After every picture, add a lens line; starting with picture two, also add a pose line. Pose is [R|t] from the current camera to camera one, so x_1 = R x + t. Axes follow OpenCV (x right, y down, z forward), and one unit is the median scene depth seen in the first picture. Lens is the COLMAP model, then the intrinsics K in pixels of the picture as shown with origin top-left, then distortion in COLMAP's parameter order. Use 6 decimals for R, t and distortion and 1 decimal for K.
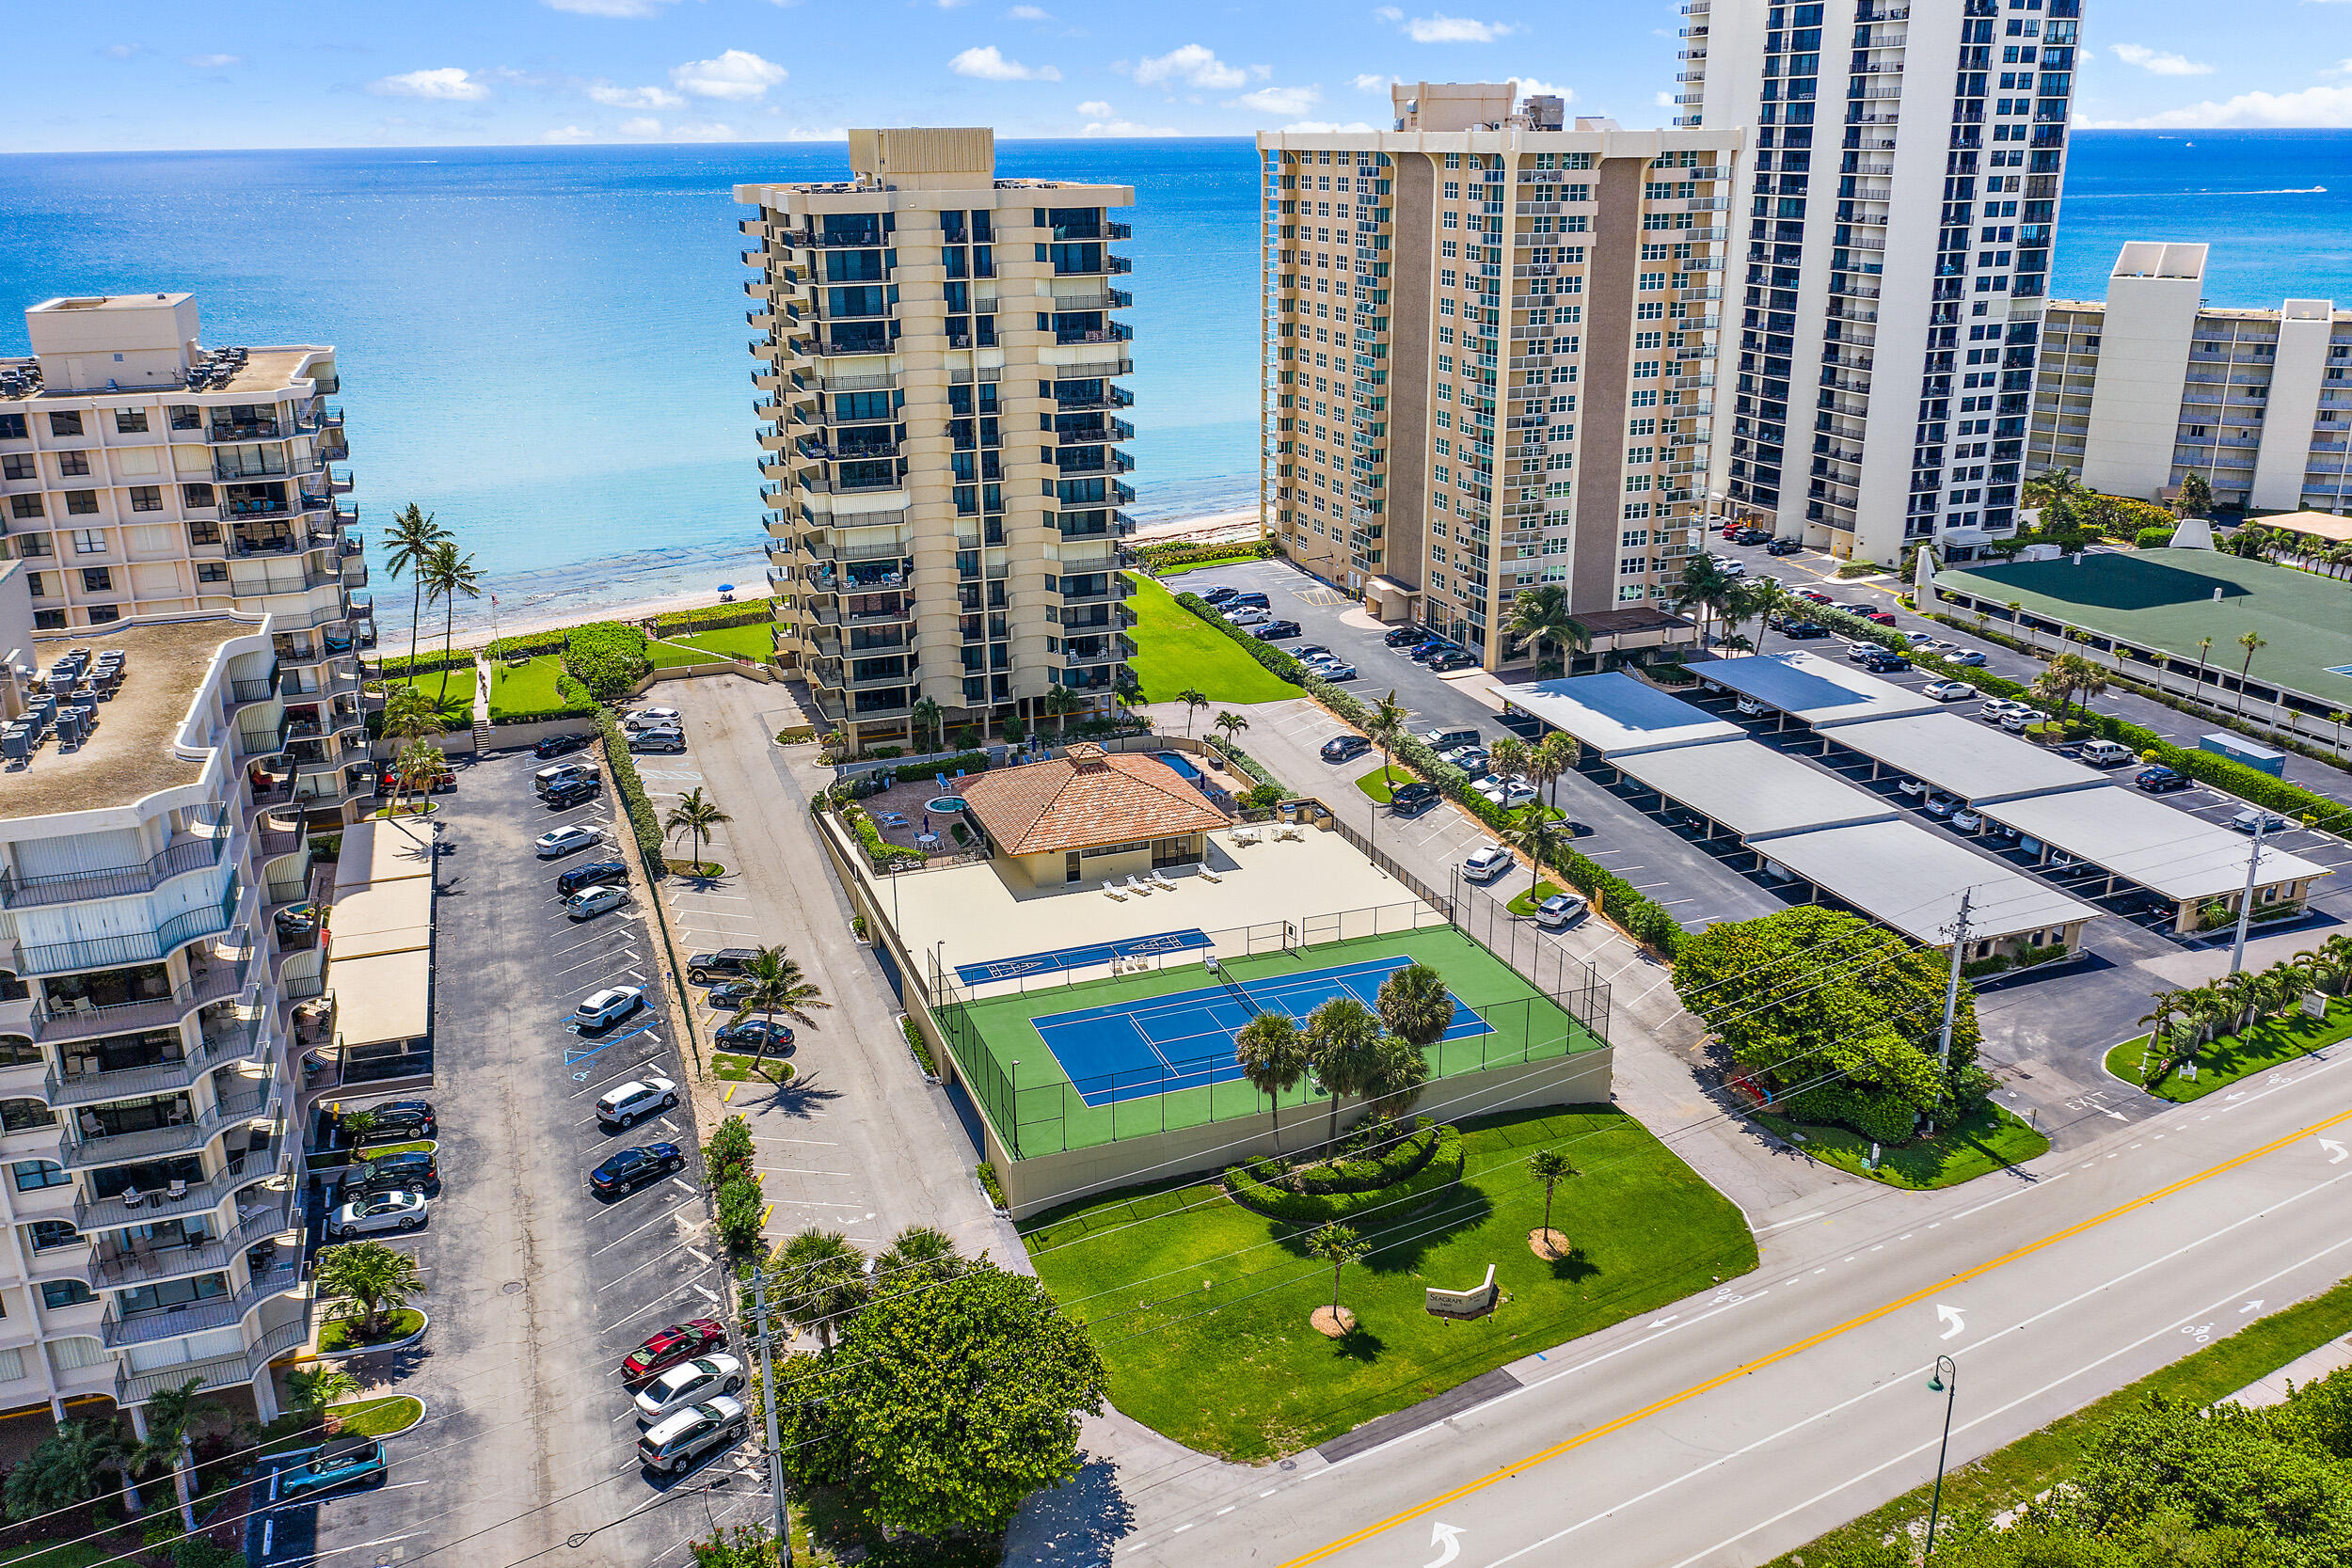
lens RADIAL K [[1878.0, 0, 1176.0], [0, 1878.0, 784.0], [0, 0, 1]] dist [-0.015737, 0.003055]
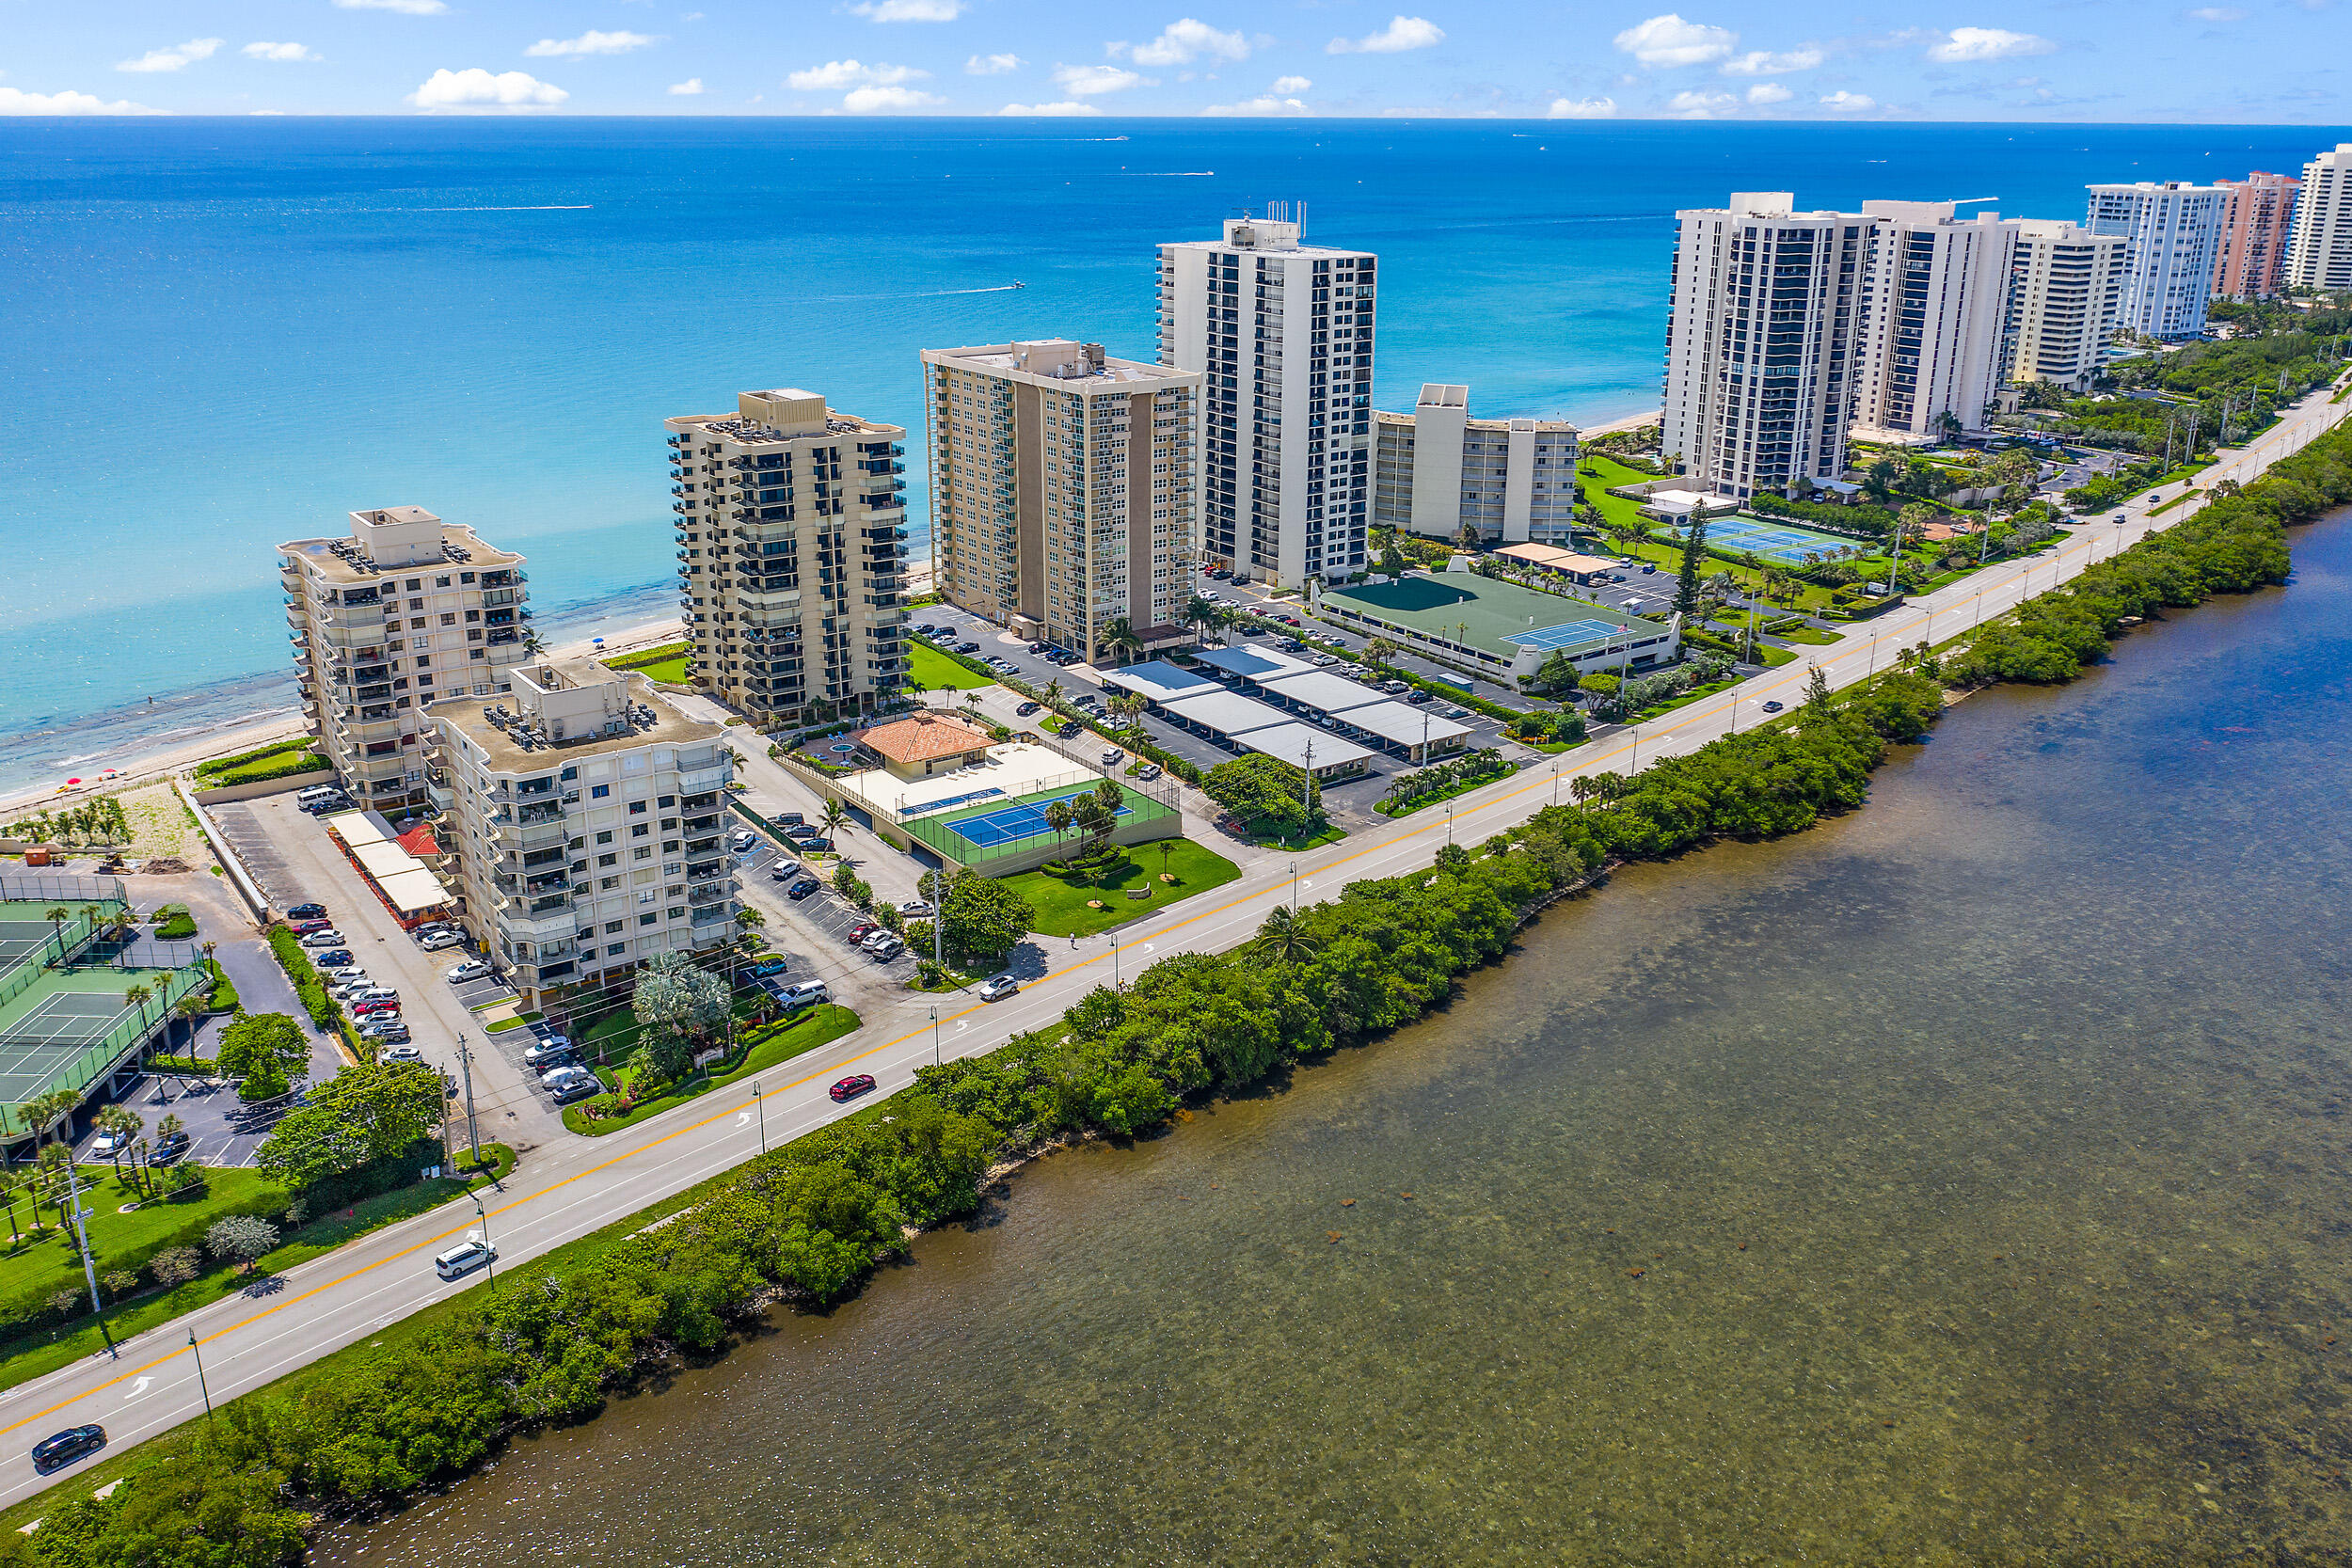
lens RADIAL K [[1937.5, 0, 1176.0], [0, 1937.5, 784.0], [0, 0, 1]] dist [-0.010815, 0.001299]
pose [[0.962865, -0.076078, 0.259044, -0.289718], [0.075613, 0.997068, 0.011773, 0.046989], [-0.259180, 0.008251, 0.965794, -0.981965]]
